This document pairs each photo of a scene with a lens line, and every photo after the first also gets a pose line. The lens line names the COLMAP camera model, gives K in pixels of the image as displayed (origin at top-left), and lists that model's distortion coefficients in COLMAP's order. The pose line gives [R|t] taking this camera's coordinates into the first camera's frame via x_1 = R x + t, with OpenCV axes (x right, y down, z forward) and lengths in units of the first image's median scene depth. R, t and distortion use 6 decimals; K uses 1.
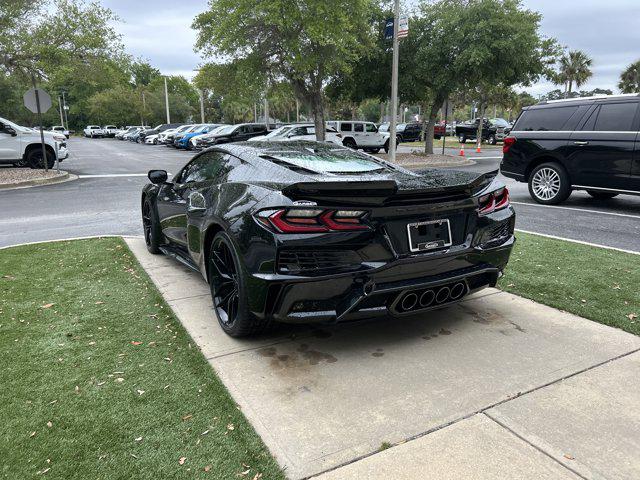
lens RADIAL K [[479.3, 0, 323.8], [0, 479.3, 238.0], [0, 0, 1]] dist [0.049283, -0.053040]
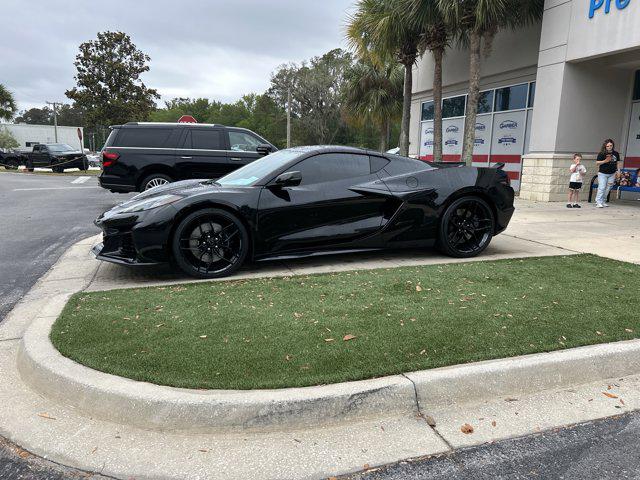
lens RADIAL K [[479.3, 0, 321.3], [0, 479.3, 239.6], [0, 0, 1]] dist [0.049283, -0.053040]
pose [[0.181074, -0.148985, 0.972119, -0.659898], [0.195815, 0.974130, 0.112819, -0.052547], [-0.963778, 0.169927, 0.205563, 0.386743]]
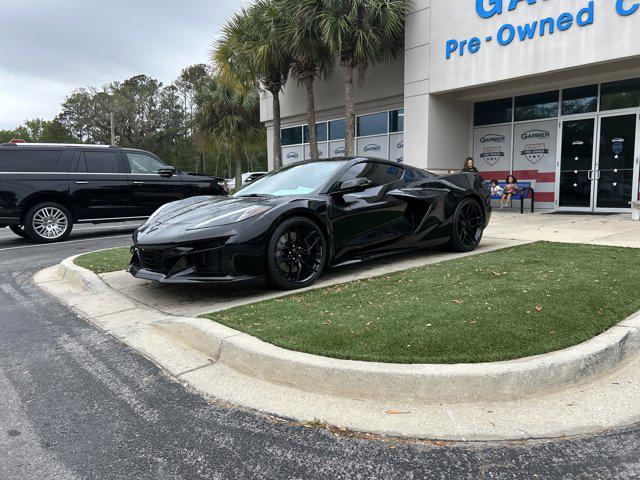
lens RADIAL K [[479.3, 0, 322.3], [0, 479.3, 240.1], [0, 0, 1]] dist [0.049283, -0.053040]
pose [[-0.206929, -0.092608, 0.973963, -0.673112], [0.232945, 0.962216, 0.140983, -0.087050], [-0.950219, 0.256054, -0.177538, 0.640502]]
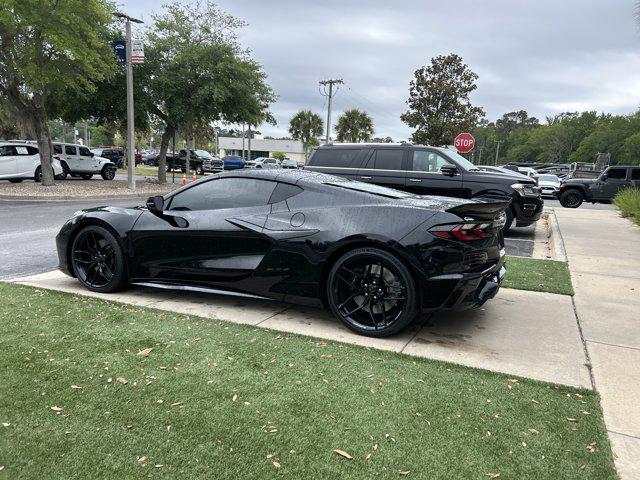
lens RADIAL K [[479.3, 0, 321.1], [0, 479.3, 243.0], [0, 0, 1]] dist [0.049283, -0.053040]
pose [[0.797226, -0.053573, 0.601299, -0.334086], [0.082662, 0.996360, -0.020827, -0.003362], [-0.597994, 0.066308, 0.798753, 0.046606]]
